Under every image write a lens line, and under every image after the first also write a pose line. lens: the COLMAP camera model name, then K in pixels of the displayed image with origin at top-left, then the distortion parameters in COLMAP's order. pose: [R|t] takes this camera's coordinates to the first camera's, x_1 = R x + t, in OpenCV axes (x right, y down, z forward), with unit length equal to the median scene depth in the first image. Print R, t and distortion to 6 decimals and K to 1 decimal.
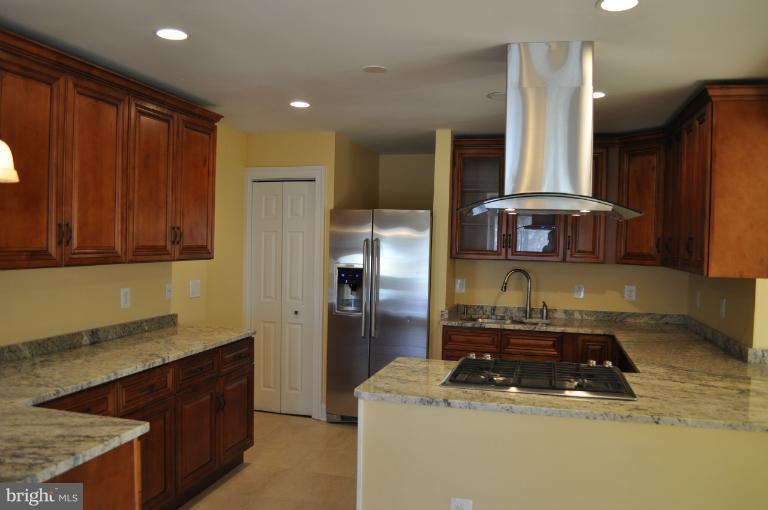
lens RADIAL K [[612.9, 0, 383.5], [0, 612.9, 253.2], [0, 0, 1]] dist [-0.081300, 0.000932]
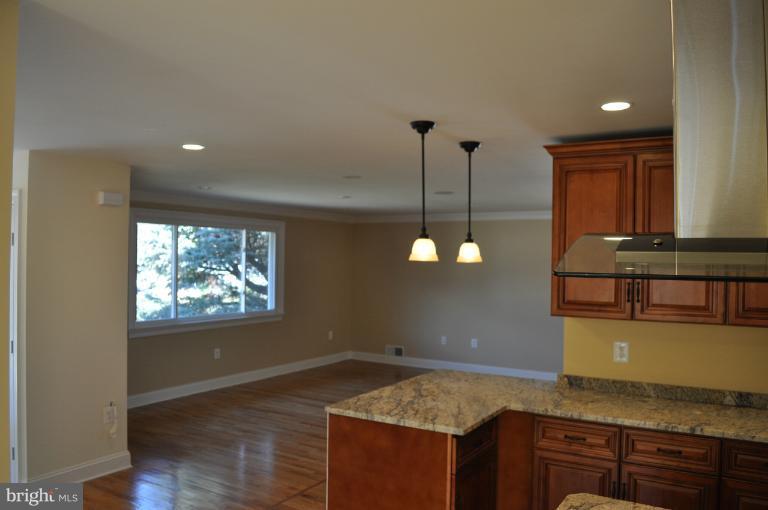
lens RADIAL K [[612.9, 0, 380.5], [0, 612.9, 255.6], [0, 0, 1]] dist [-0.081300, 0.000932]
pose [[-0.295215, -0.026181, -0.955072, 0.446856], [-0.040598, 0.999065, -0.014838, -0.040615], [0.954568, 0.034393, -0.296002, 0.532075]]
